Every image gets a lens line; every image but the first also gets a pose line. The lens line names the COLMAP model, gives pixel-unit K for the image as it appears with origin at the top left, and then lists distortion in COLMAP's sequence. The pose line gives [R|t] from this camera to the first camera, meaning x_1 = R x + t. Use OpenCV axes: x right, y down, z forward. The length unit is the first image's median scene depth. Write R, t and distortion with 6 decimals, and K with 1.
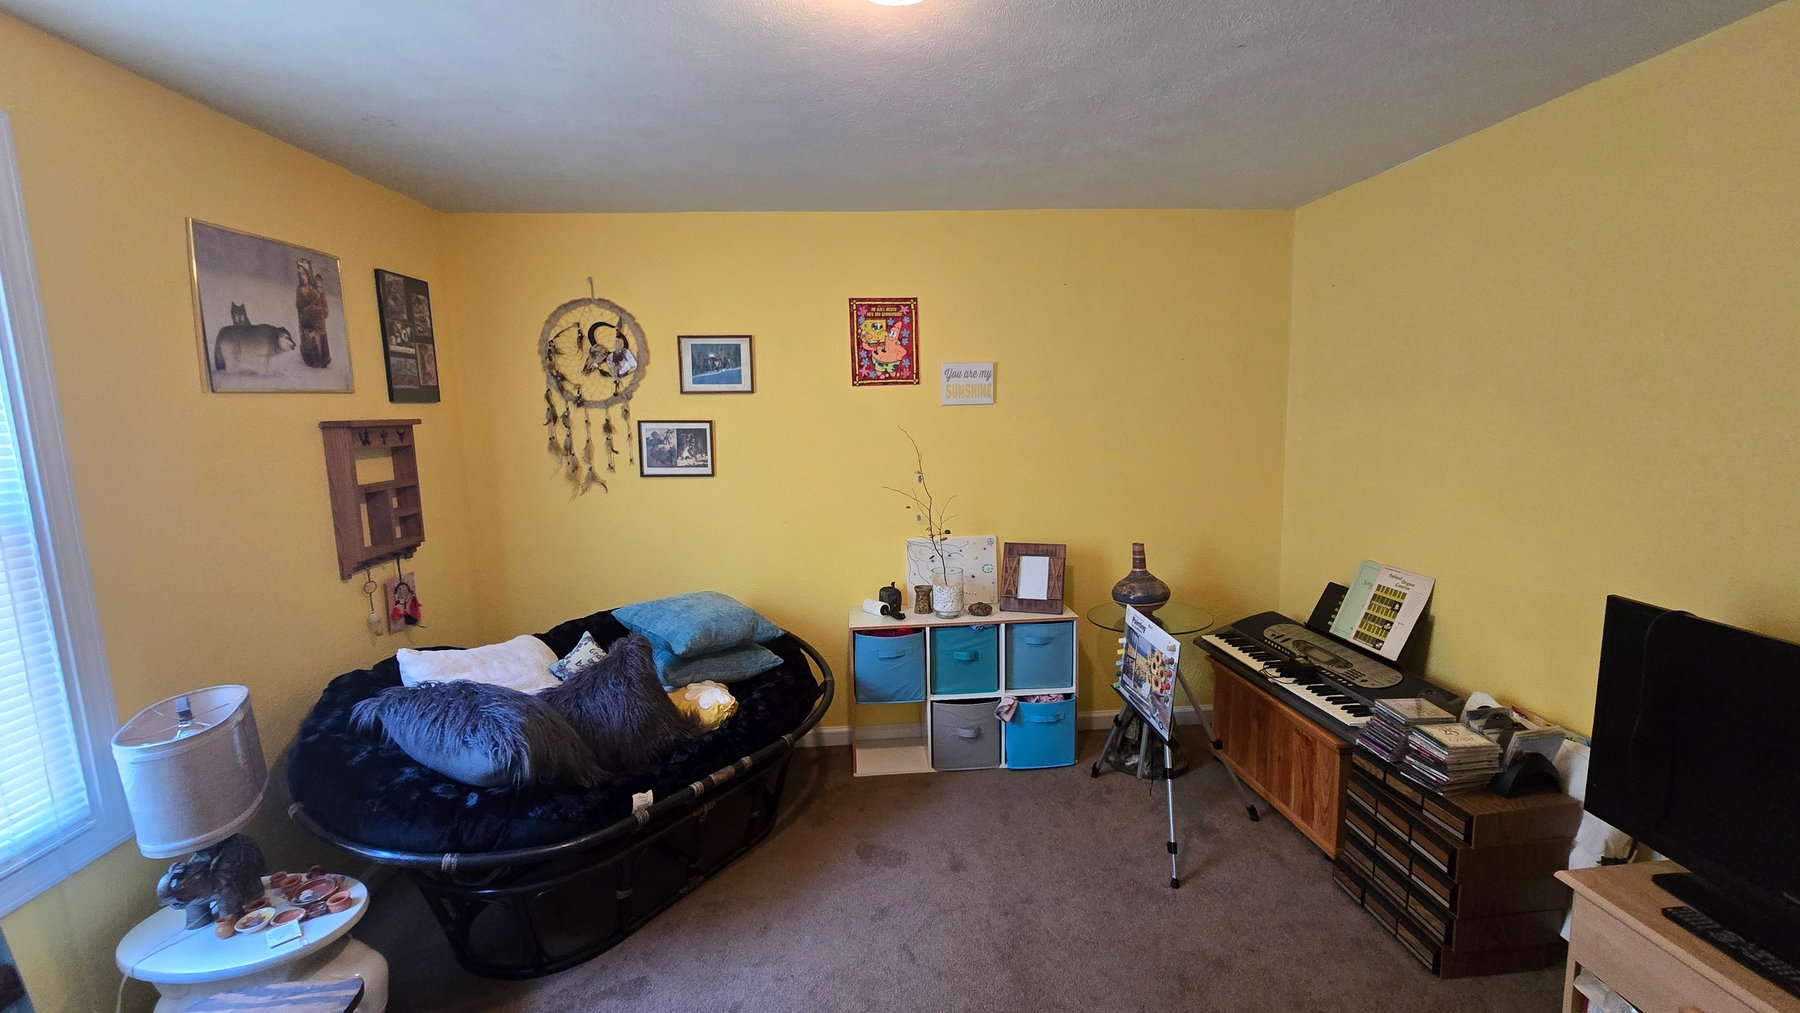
lens RADIAL K [[733.8, 0, 901.0], [0, 733.8, 508.6], [0, 0, 1]] dist [-0.006754, 0.003103]
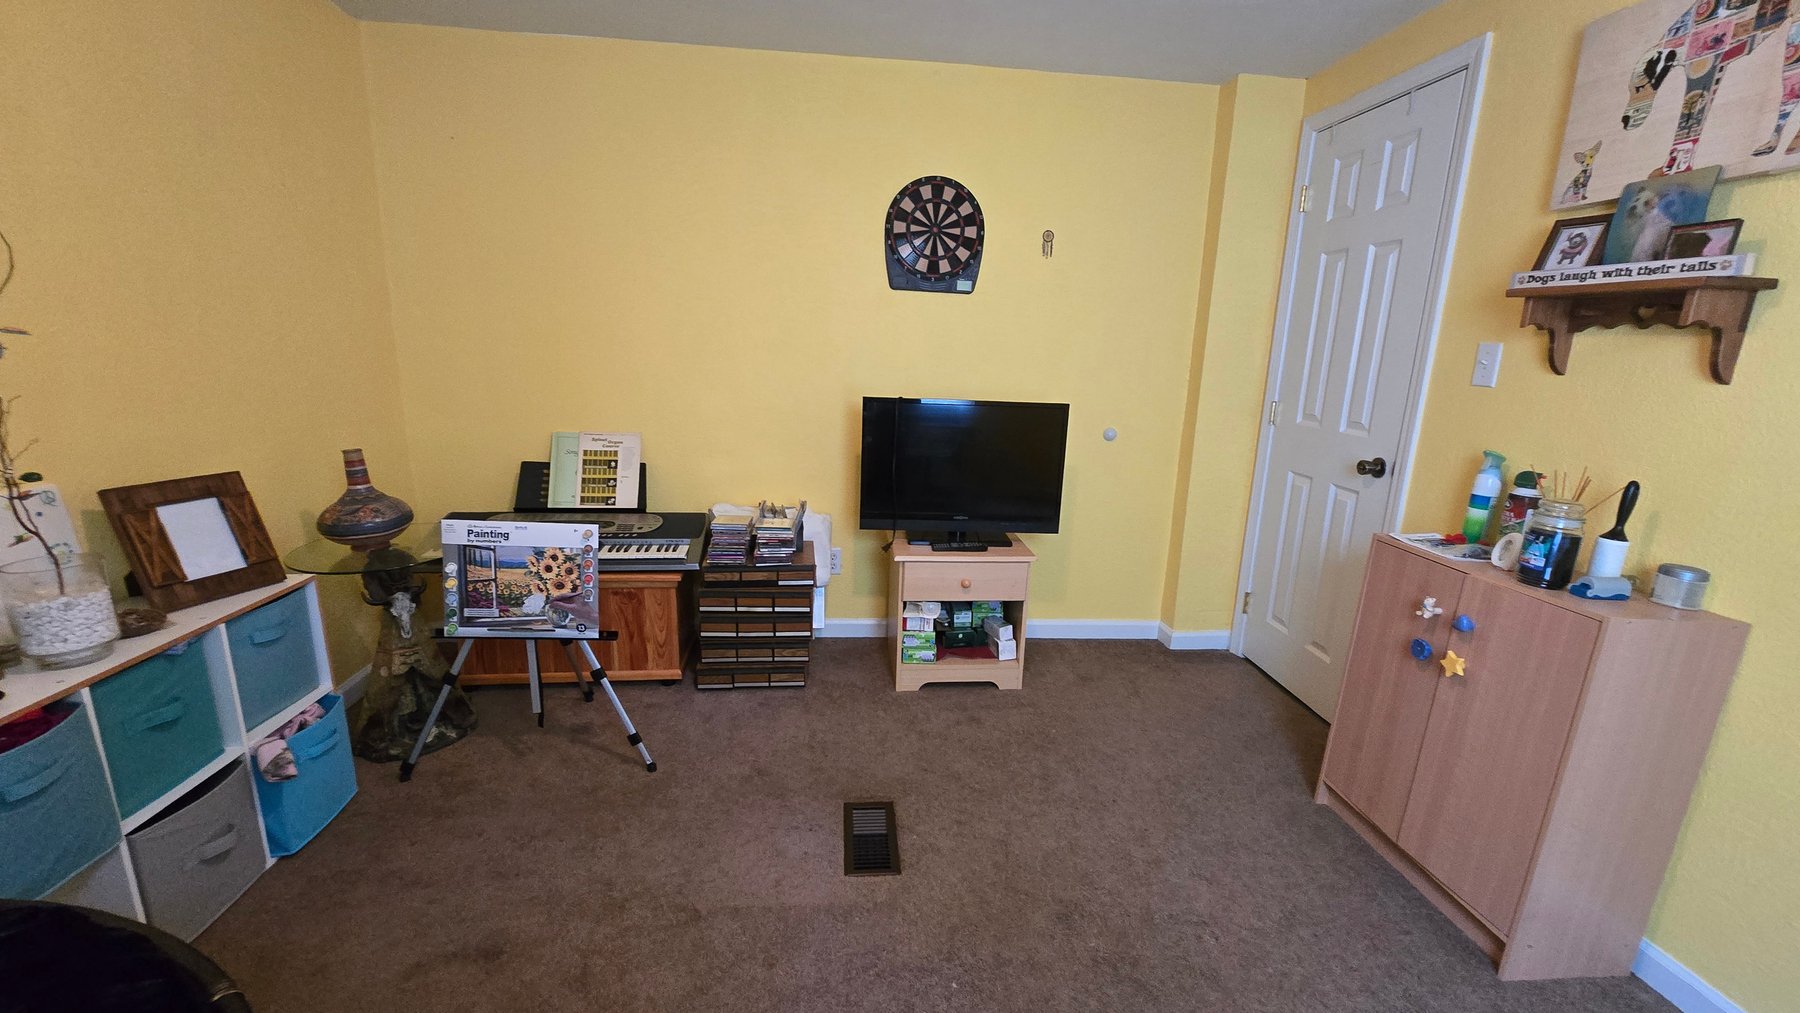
lens RADIAL K [[733.8, 0, 909.3], [0, 733.8, 510.5], [0, 0, 1]] dist [-0.006754, 0.003103]
pose [[-0.028138, -0.202773, 0.978821, -0.418376], [0.108956, 0.972753, 0.204648, 0.020563], [-0.993648, 0.112406, -0.005278, 0.520495]]
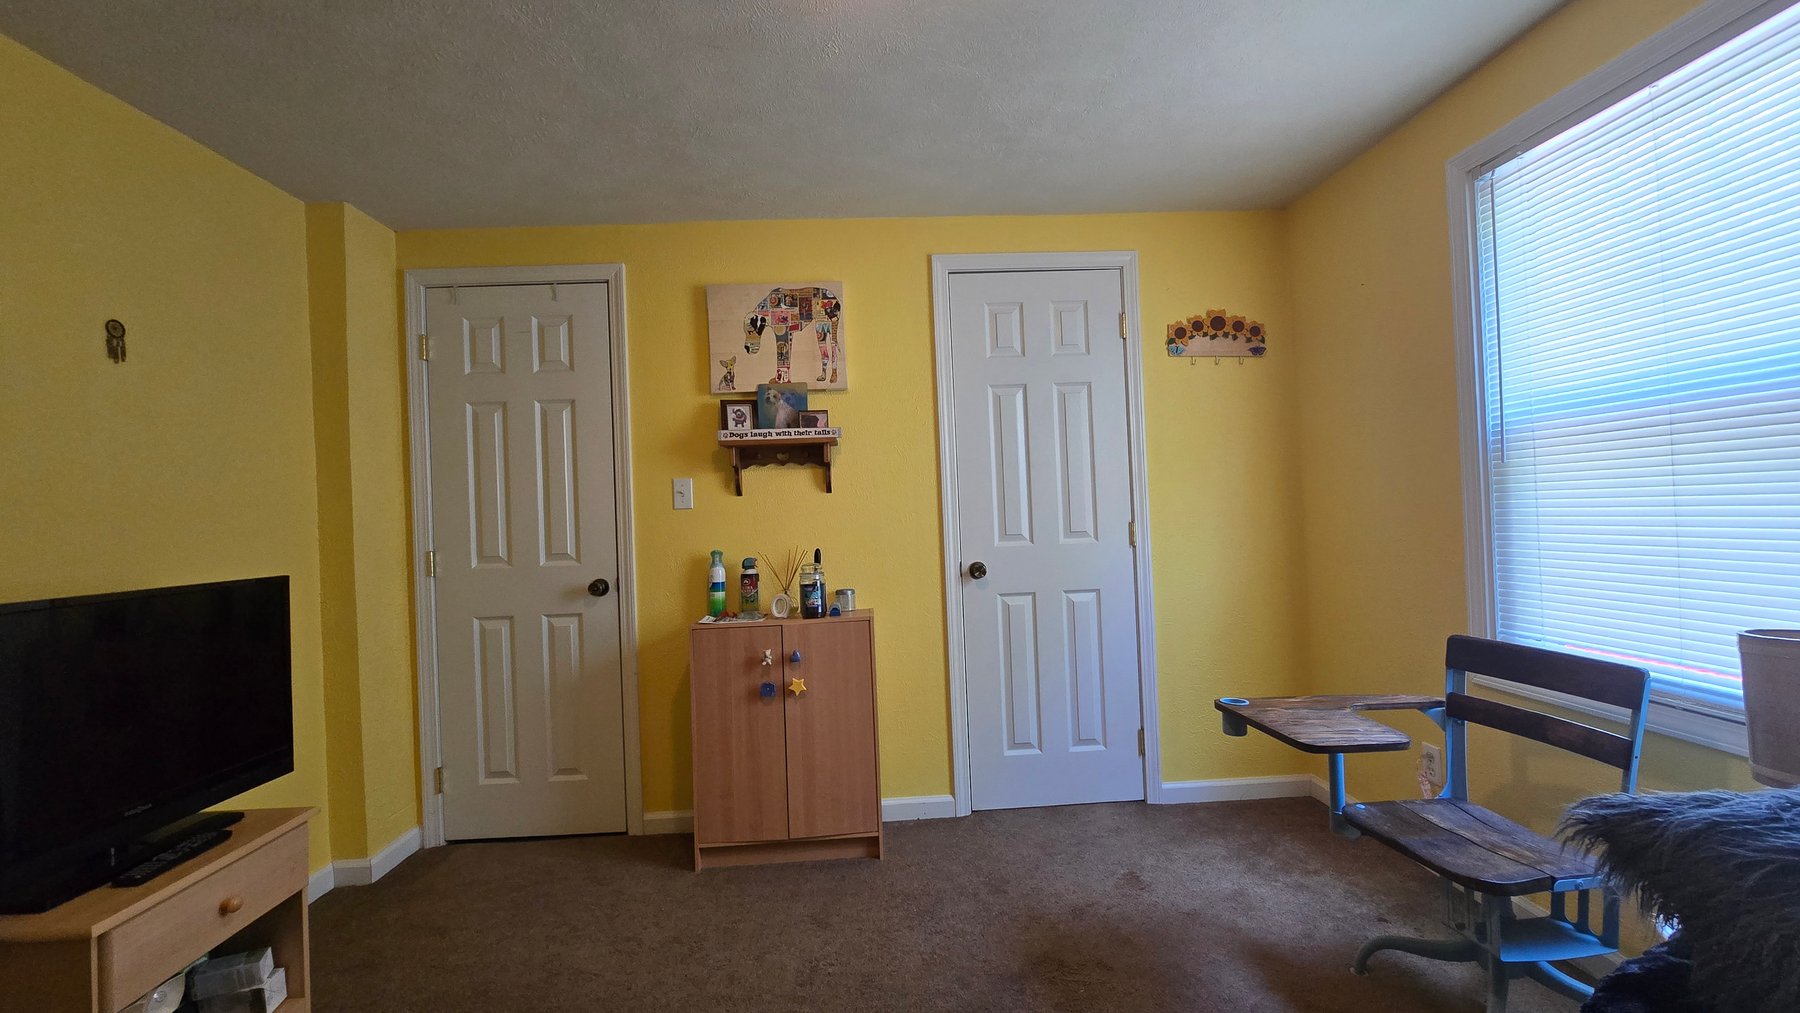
lens RADIAL K [[733.8, 0, 904.8], [0, 733.8, 510.2], [0, 0, 1]] dist [-0.006754, 0.003103]
pose [[-0.997466, 0.066307, 0.025771, 0.005378], [0.069318, 0.987350, 0.142602, -0.012648], [-0.015990, 0.144027, -0.989445, 0.966677]]
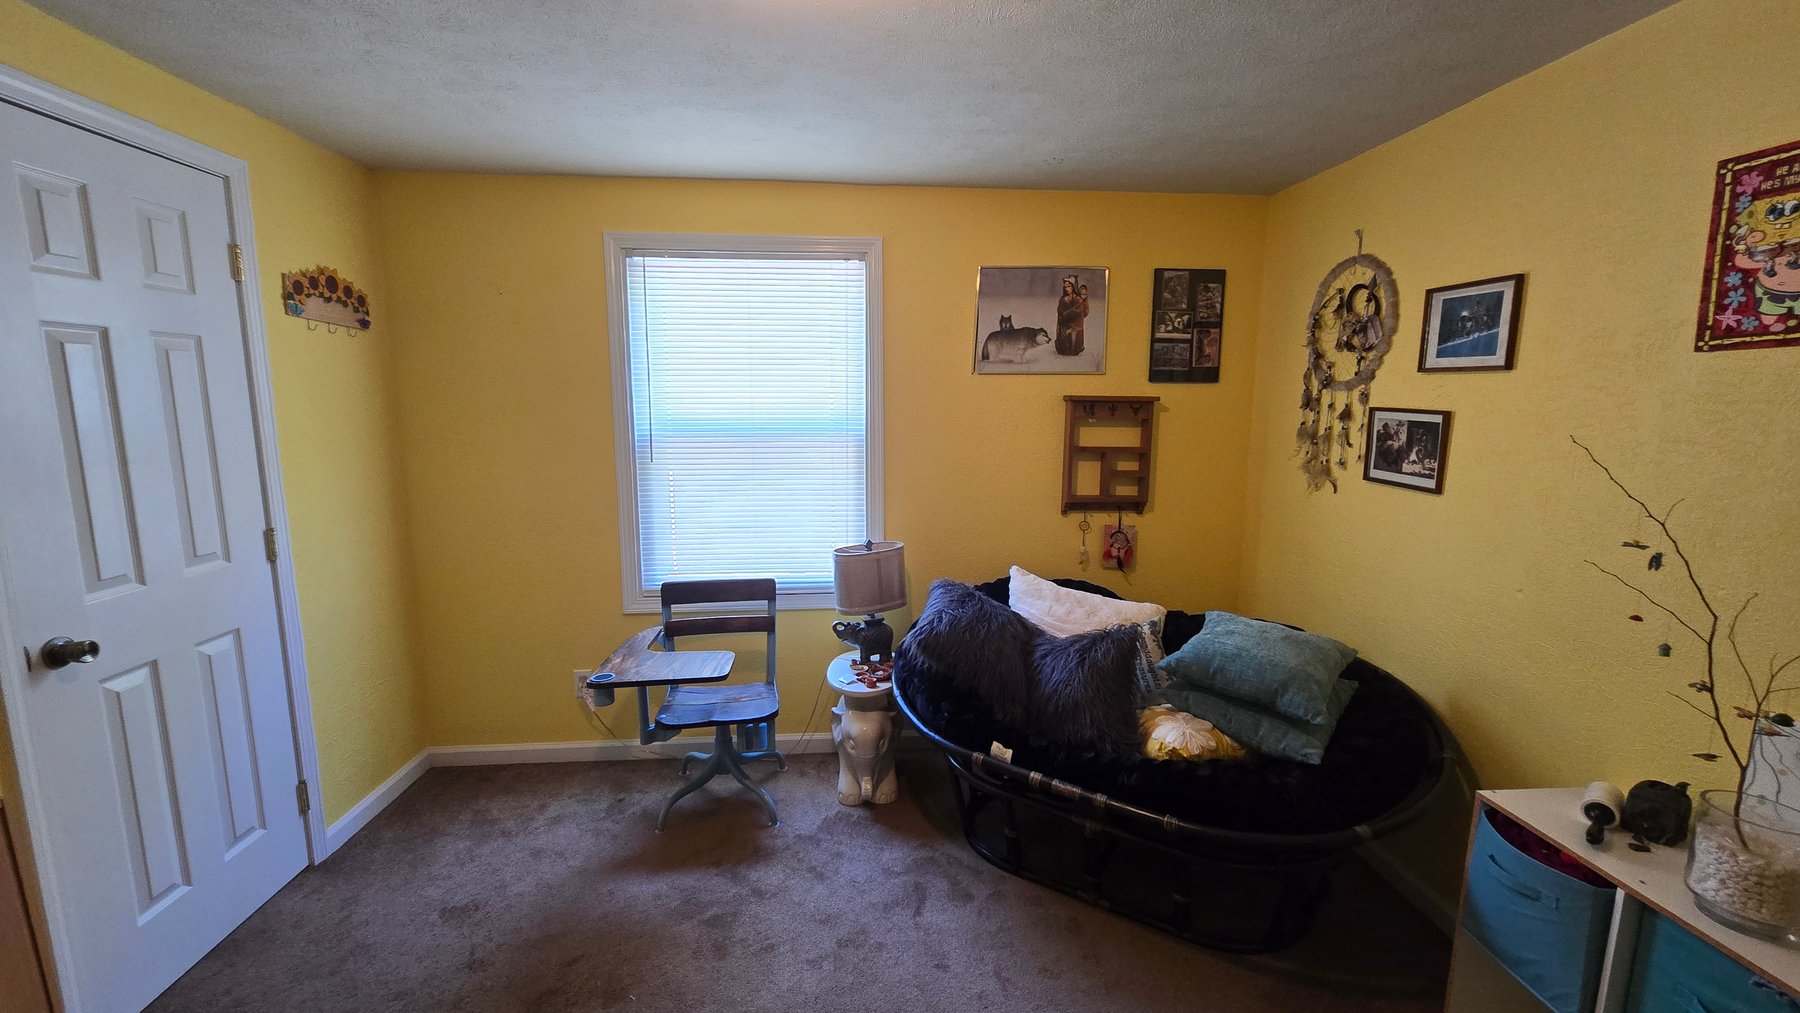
lens RADIAL K [[733.8, 0, 911.1], [0, 733.8, 507.9], [0, 0, 1]] dist [-0.006754, 0.003103]
pose [[0.012310, 0.170945, -0.985204, 0.491830], [-0.150607, 0.974355, 0.167180, -0.084995], [0.988517, 0.146321, 0.037740, 0.592604]]
